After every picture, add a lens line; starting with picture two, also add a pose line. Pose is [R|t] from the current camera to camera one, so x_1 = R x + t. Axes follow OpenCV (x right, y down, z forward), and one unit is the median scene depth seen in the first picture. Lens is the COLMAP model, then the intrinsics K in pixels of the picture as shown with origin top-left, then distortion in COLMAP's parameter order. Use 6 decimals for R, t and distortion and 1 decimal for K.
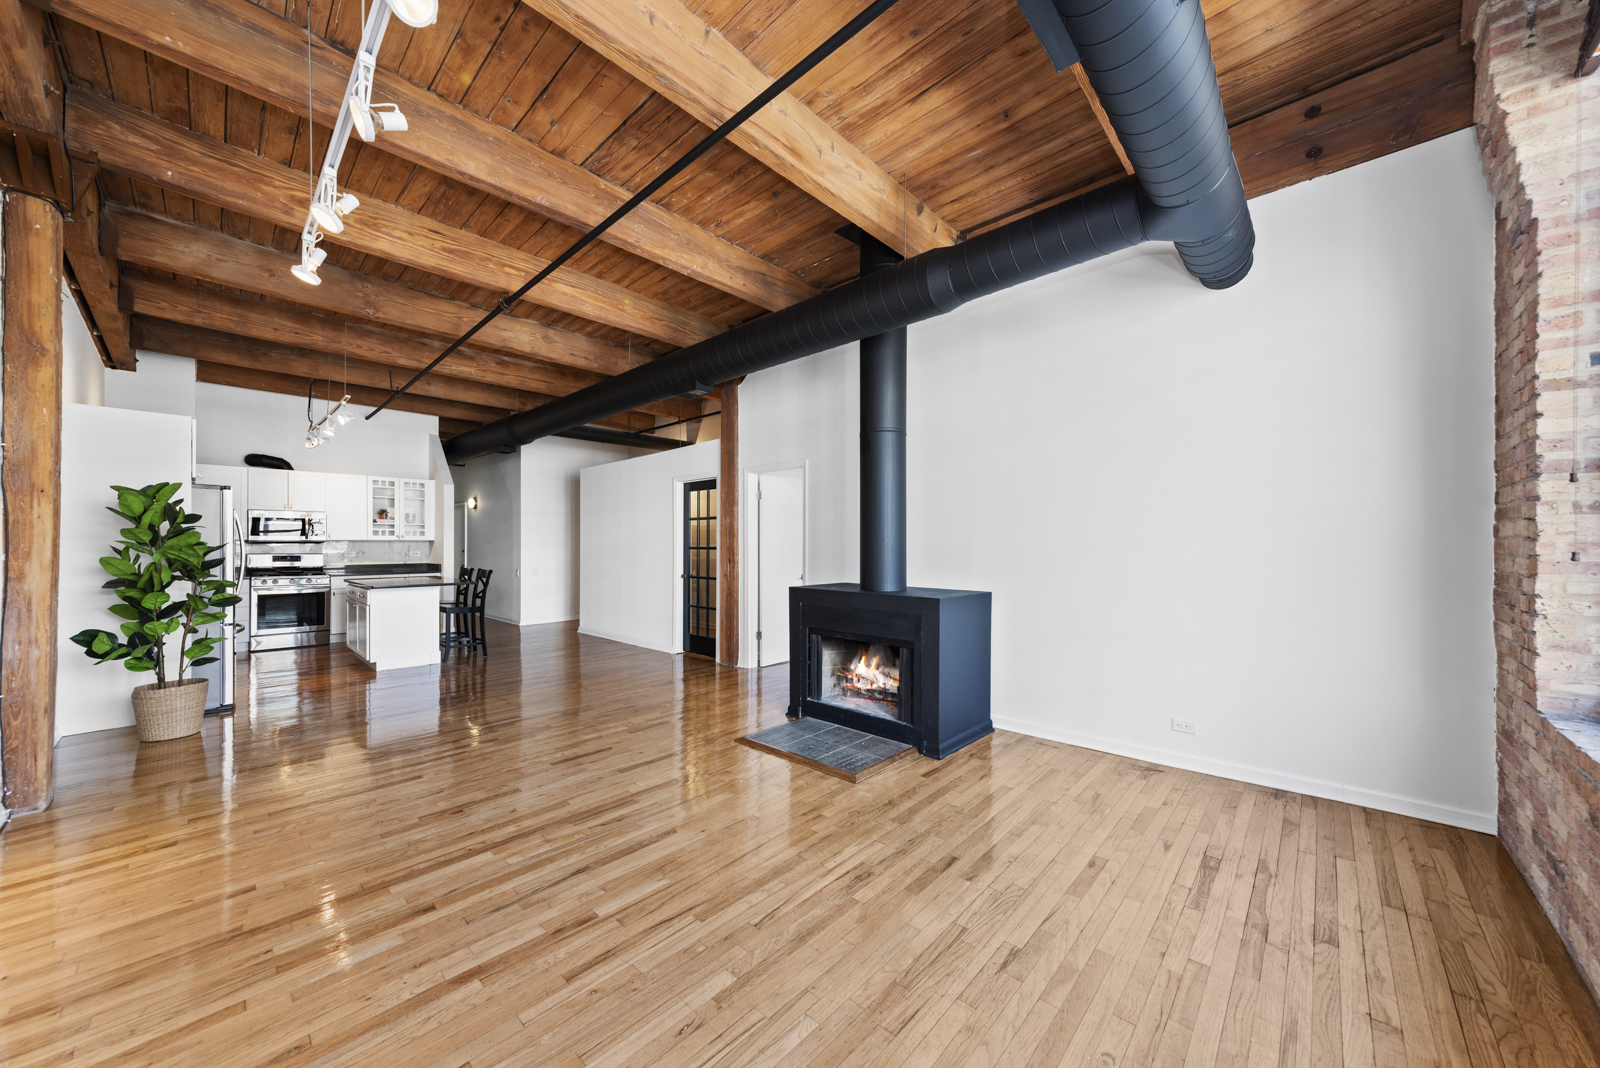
lens RADIAL K [[571.8, 0, 808.1], [0, 571.8, 531.1], [0, 0, 1]] dist [0.000649, 0.000143]
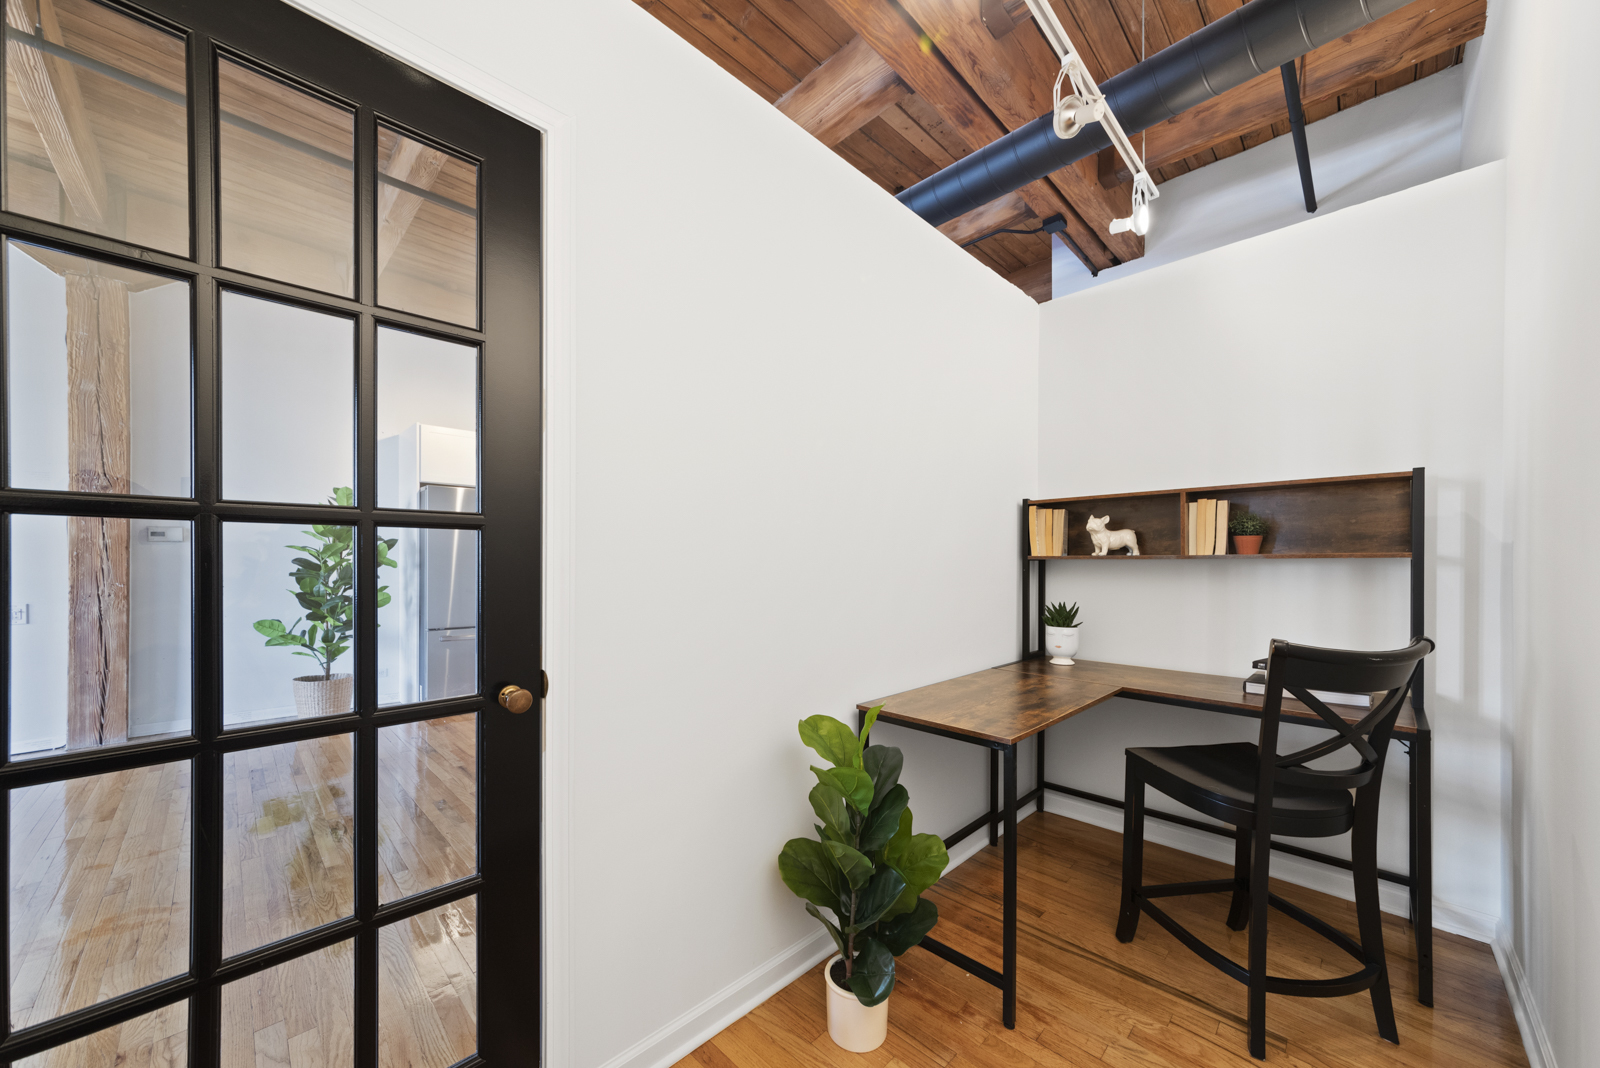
lens RADIAL K [[576.2, 0, 800.3], [0, 576.2, 565.2], [0, 0, 1]] dist [0.000106, 0.000015]
pose [[-0.043713, 0.007485, -0.999016, -0.048356], [0.022395, 0.999728, 0.006510, 0.034764], [0.998793, -0.022089, -0.043869, 0.969819]]
